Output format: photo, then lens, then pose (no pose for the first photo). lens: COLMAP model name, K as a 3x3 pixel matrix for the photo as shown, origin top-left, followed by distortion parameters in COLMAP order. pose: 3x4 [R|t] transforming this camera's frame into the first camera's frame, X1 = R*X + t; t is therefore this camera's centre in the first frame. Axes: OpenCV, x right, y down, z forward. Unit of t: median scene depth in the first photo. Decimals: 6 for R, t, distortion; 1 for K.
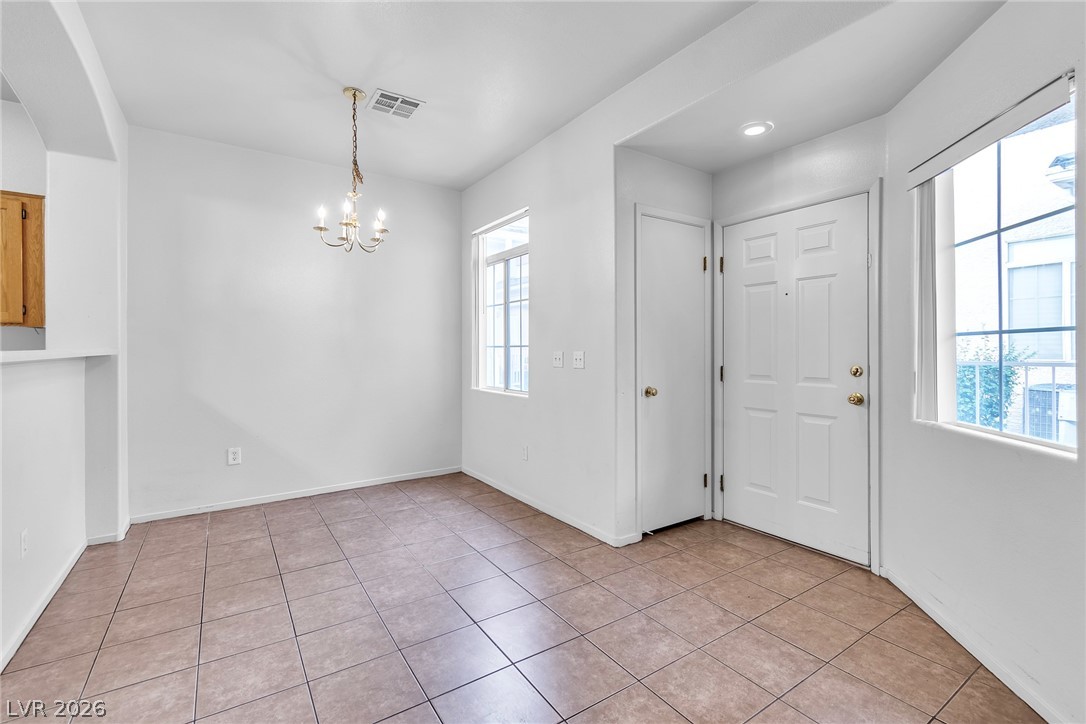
lens RADIAL K [[483.9, 0, 547.0], [0, 483.9, 348.9], [0, 0, 1]] dist [-0.000142, -0.000660]
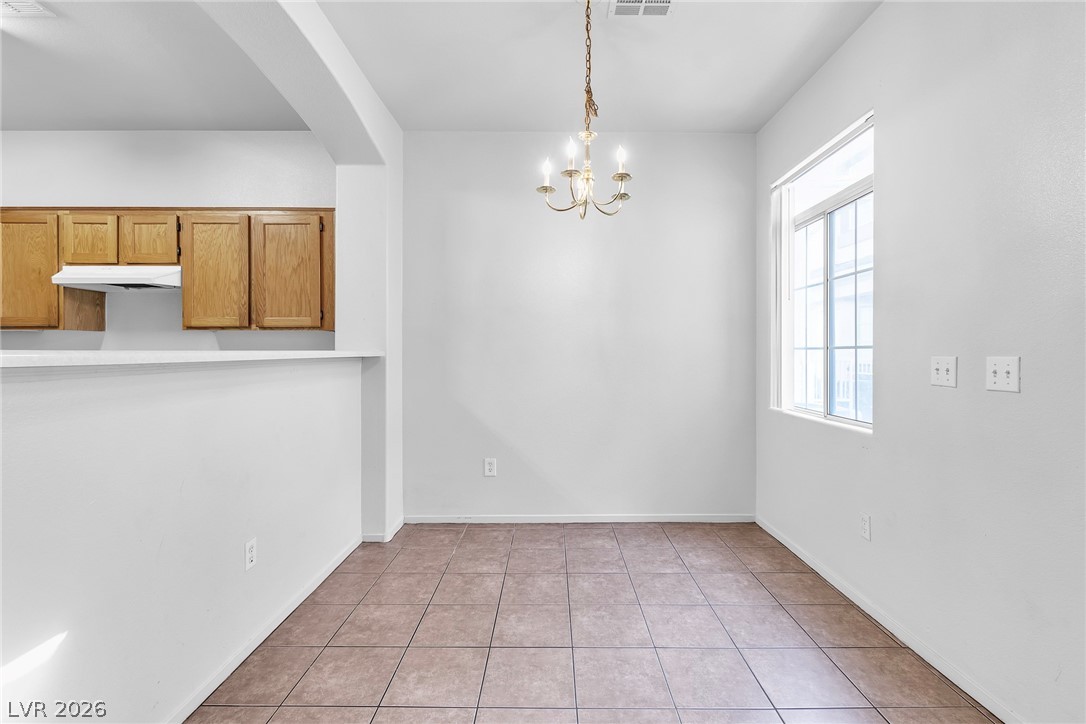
lens RADIAL K [[484.9, 0, 548.5], [0, 484.9, 352.3], [0, 0, 1]] dist [0.001843, -0.000442]
pose [[0.827337, 0.002033, -0.561702, -0.039127], [-0.002292, 0.999997, 0.000244, 0.002127], [0.561701, 0.001085, 0.827340, 0.342554]]
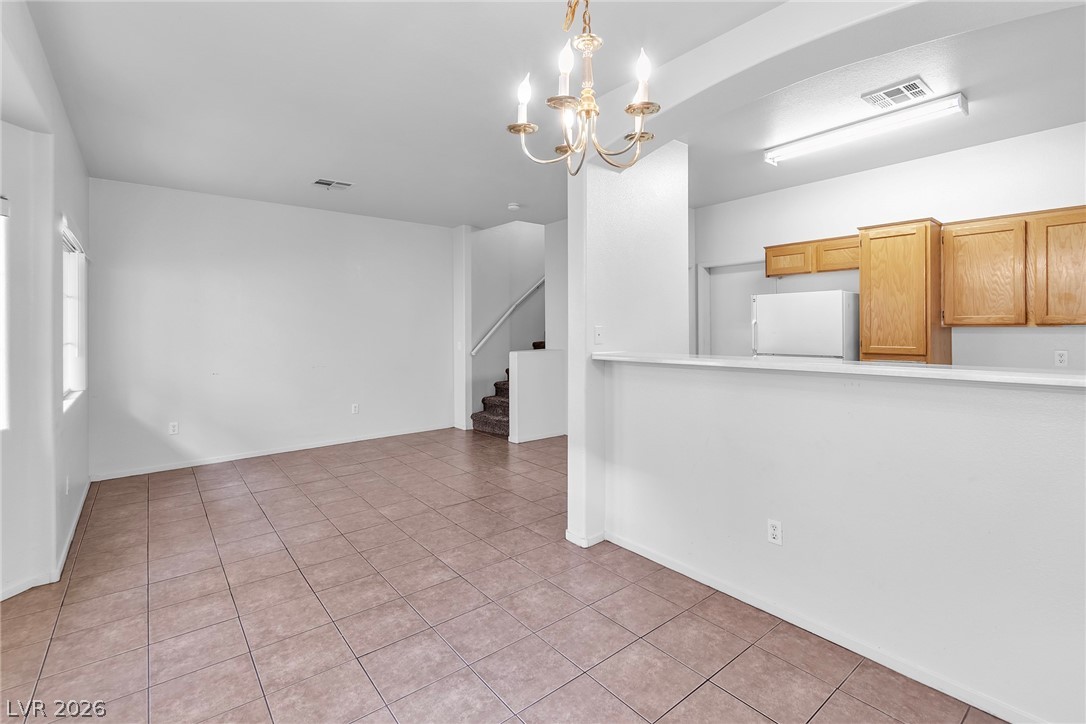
lens RADIAL K [[493.2, 0, 551.0], [0, 493.2, 327.6], [0, 0, 1]] dist [0.000337, -0.000251]
pose [[-0.995646, 0.008571, -0.092816, -0.295265], [0.008808, 0.999959, -0.002142, -0.047330], [0.092794, -0.002950, -0.995681, 1.333803]]
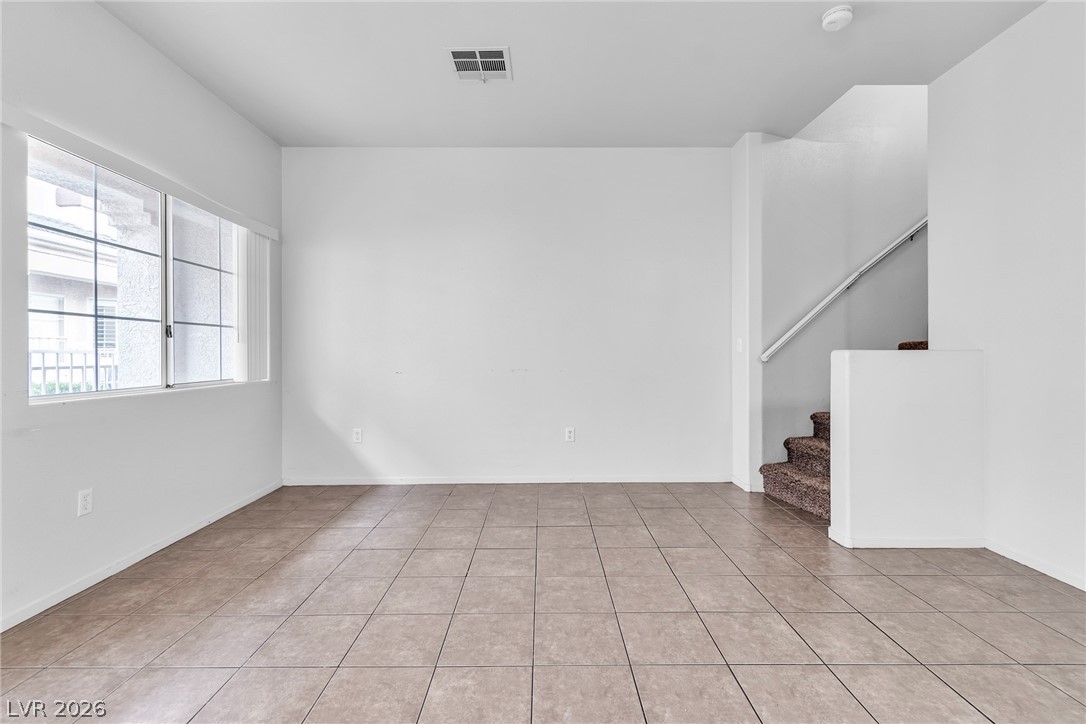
lens RADIAL K [[489.6, 0, 541.4], [0, 489.6, 354.8], [0, 0, 1]] dist [0.001434, -0.000540]
pose [[-0.829285, 0.003435, 0.558816, -0.370756], [0.004903, 0.999987, 0.001129, 0.042692], [-0.558805, 0.003676, -0.829291, 0.489407]]
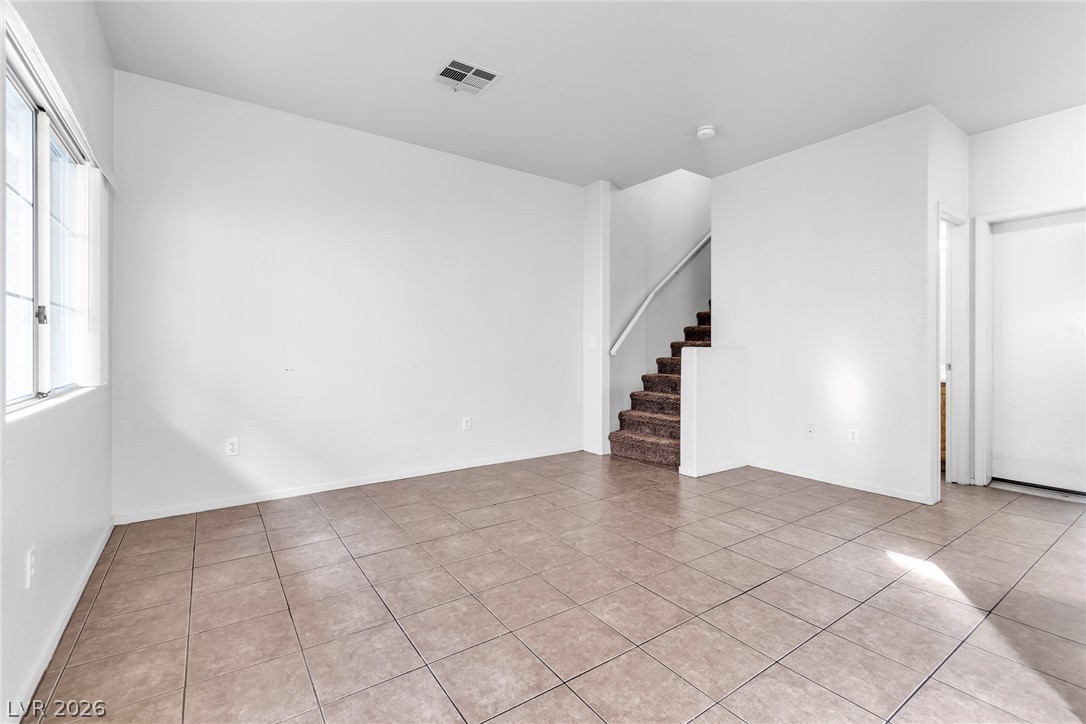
lens RADIAL K [[484.8, 0, 546.0], [0, 484.8, 348.3], [0, 0, 1]] dist [0.000002, -0.000251]
pose [[-0.999844, 0.001401, -0.017609, 0.075094], [0.001396, 0.999999, 0.000299, 0.040487], [0.017609, 0.000275, -0.999845, 0.753637]]
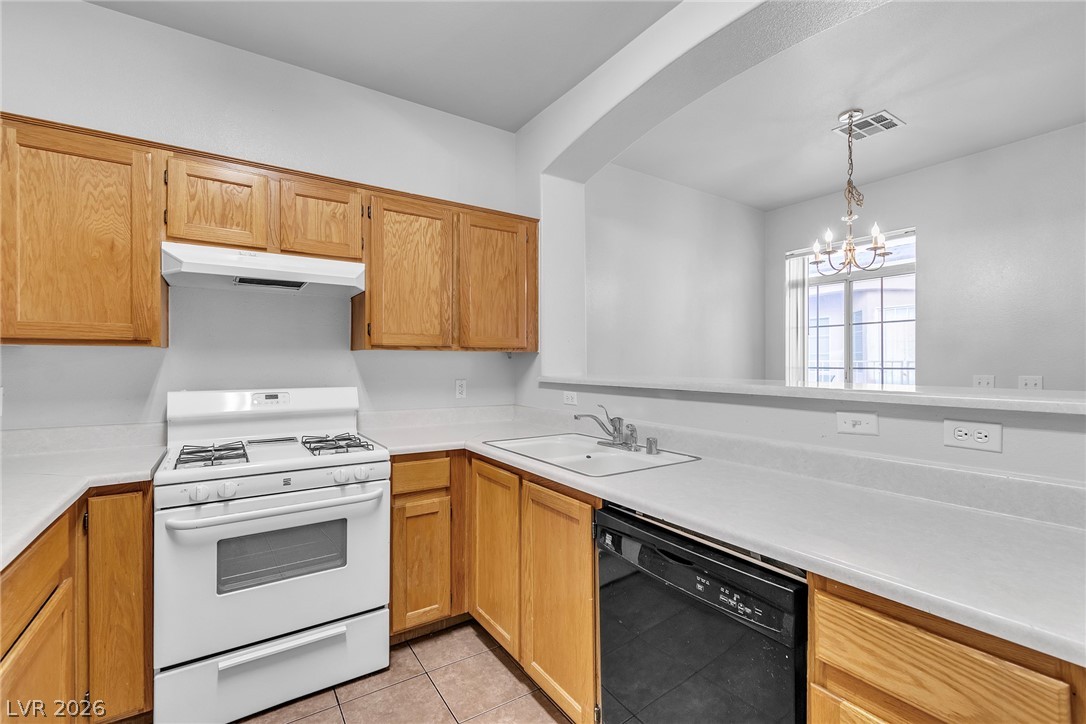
lens RADIAL K [[476.6, 0, 545.6], [0, 476.6, 363.3], [0, 0, 1]] dist [0.000687, -0.000070]
pose [[0.999980, 0.000835, -0.006322, -0.928050], [-0.000824, 0.999998, 0.001683, -0.021604], [0.006323, -0.001677, 0.999979, 0.020893]]
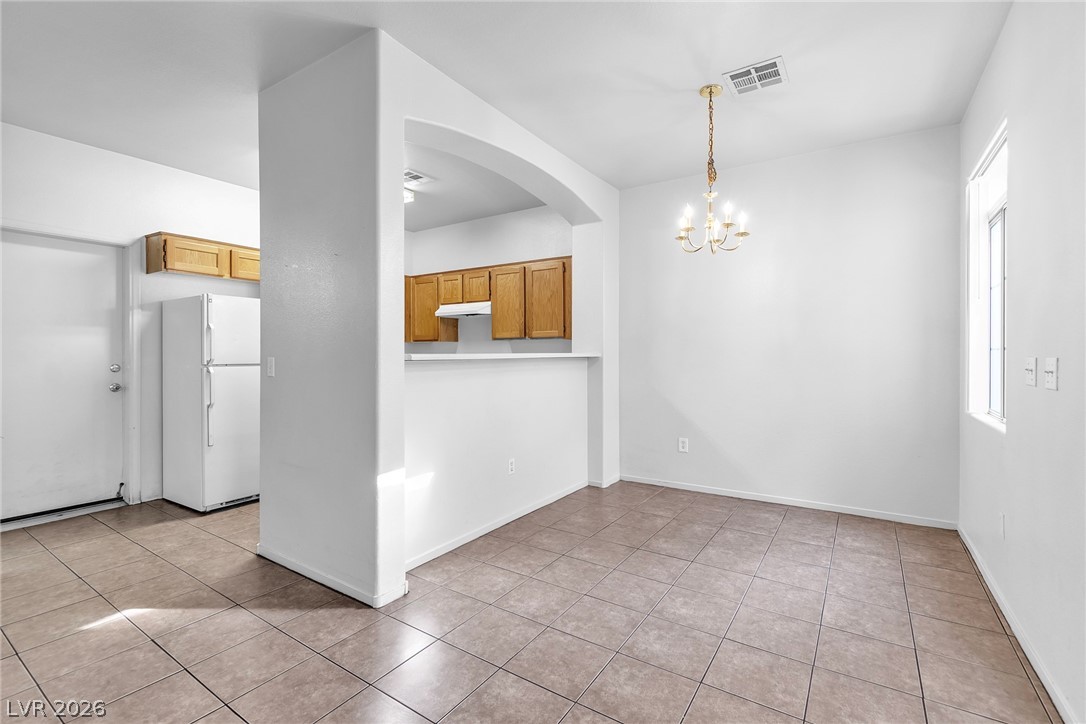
lens RADIAL K [[480.5, 0, 547.2], [0, 480.5, 355.4], [0, 0, 1]] dist [0.000556, -0.000308]
pose [[0.384373, 0.004515, -0.923167, 0.340708], [0.000165, 0.999988, 0.004959, 0.000761], [0.923178, -0.002058, 0.384368, 0.295187]]
